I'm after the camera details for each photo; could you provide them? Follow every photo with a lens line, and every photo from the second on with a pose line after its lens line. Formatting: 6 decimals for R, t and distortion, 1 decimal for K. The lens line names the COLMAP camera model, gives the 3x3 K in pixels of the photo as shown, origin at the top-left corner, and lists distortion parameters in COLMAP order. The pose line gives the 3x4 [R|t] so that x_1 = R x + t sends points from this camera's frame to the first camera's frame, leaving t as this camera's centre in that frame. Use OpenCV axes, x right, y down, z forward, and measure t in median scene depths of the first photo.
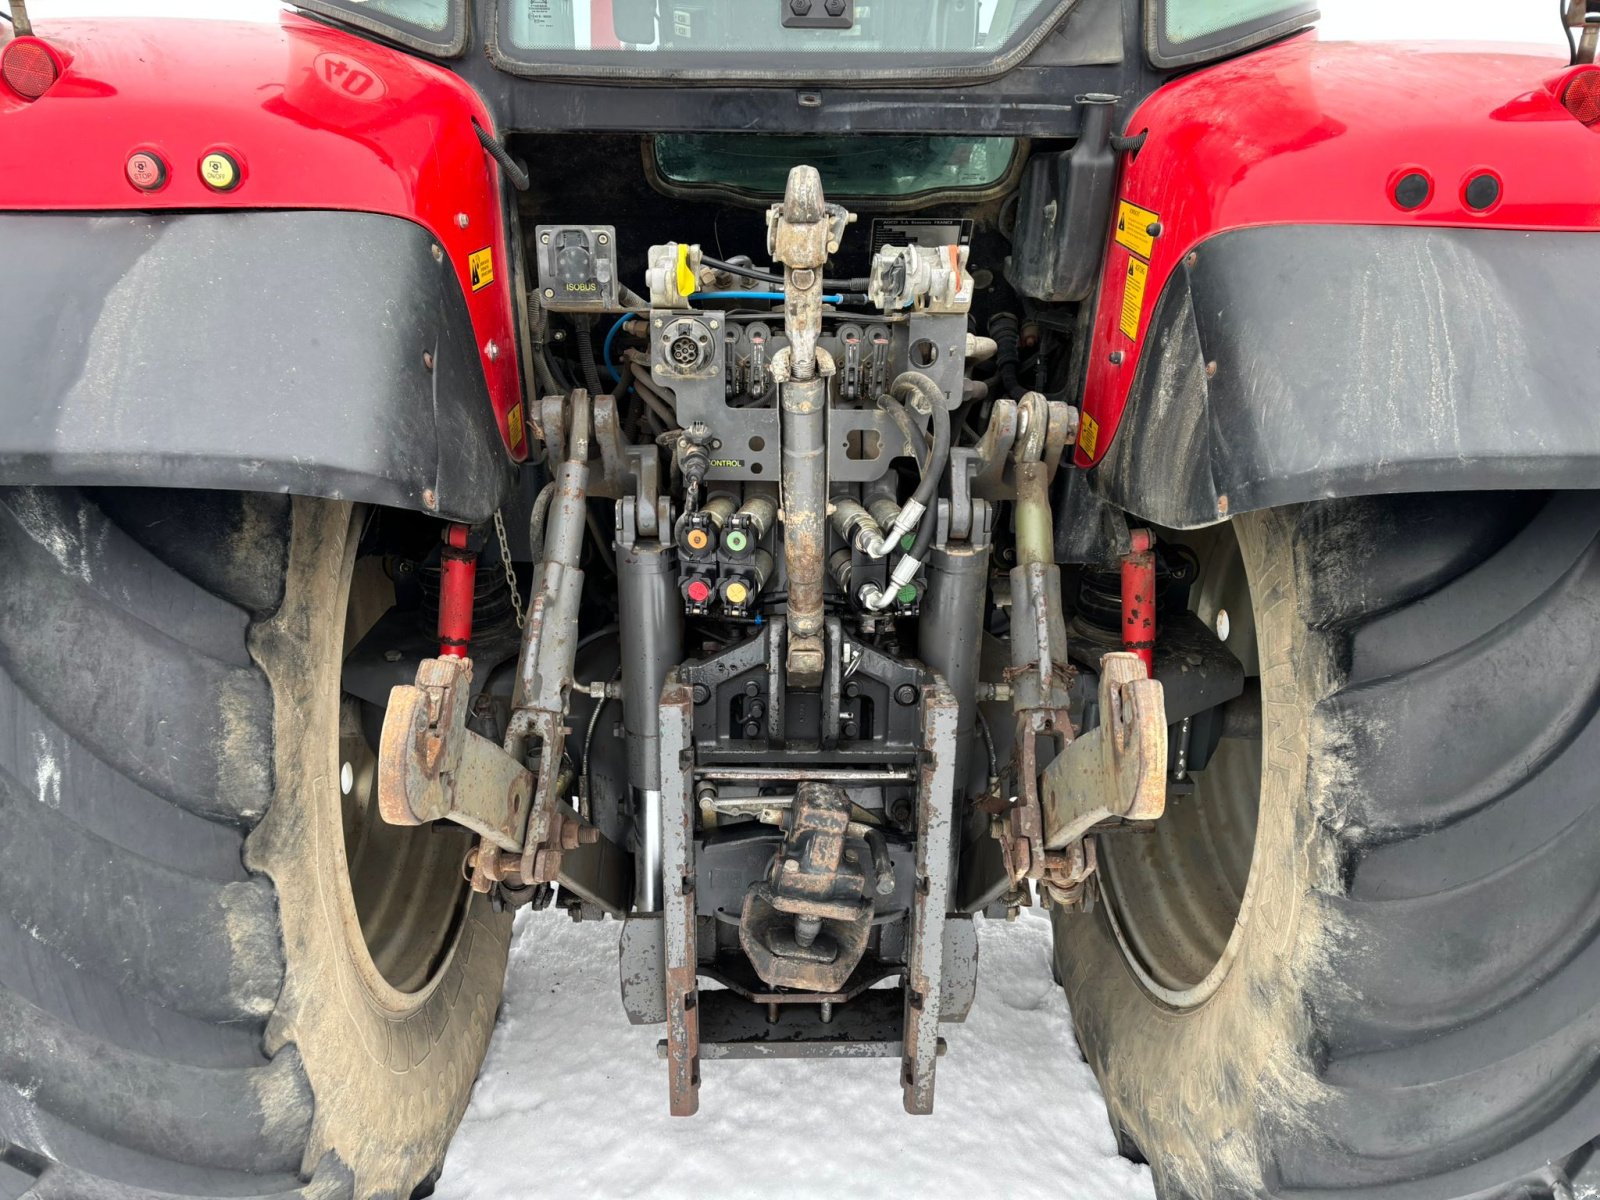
lens RADIAL K [[1198.5, 0, 792.6], [0, 1198.5, 609.5], [0, 0, 1]] dist [0.069561, -0.056808]
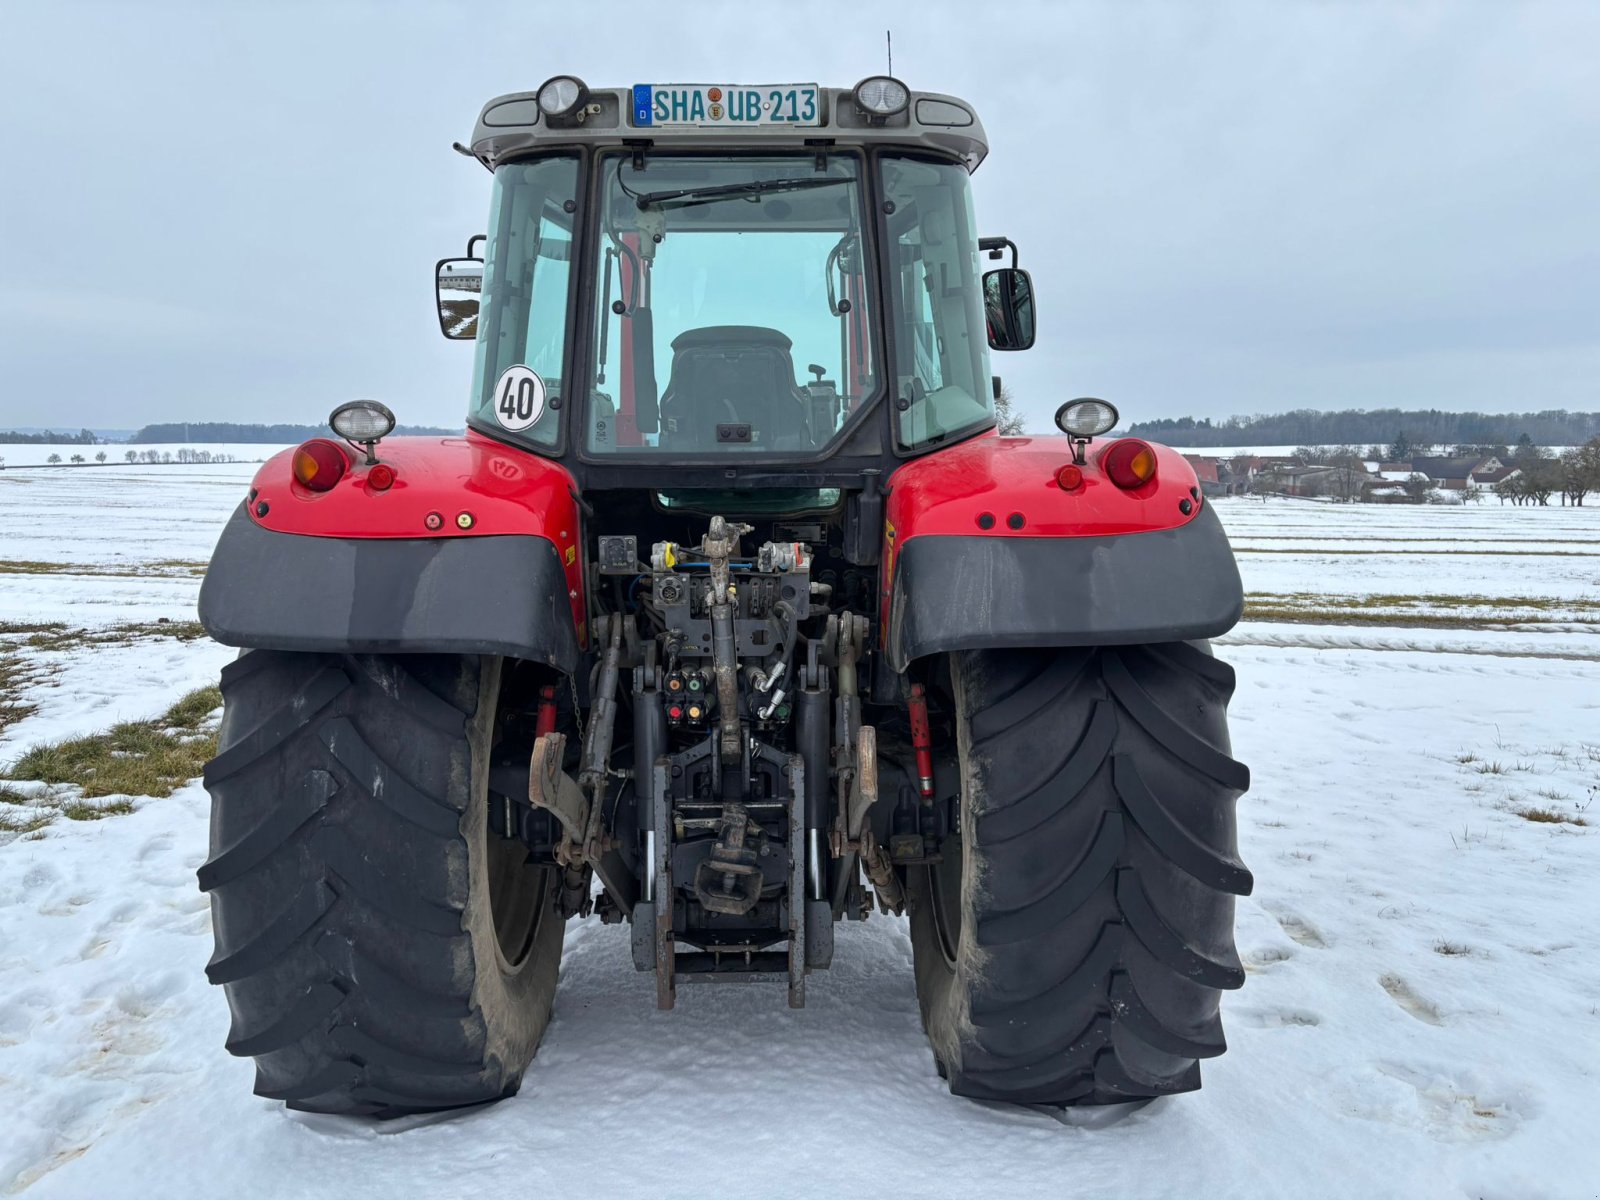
lens RADIAL K [[1191.5, 0, 791.9], [0, 1191.5, 607.5], [0, 0, 1]] dist [0.115219, -0.156502]
pose [[0.999864, -0.013137, -0.009925, 0.133665], [0.010944, 0.980641, -0.195510, 0.200888], [0.012301, 0.195375, 0.980651, -0.944764]]
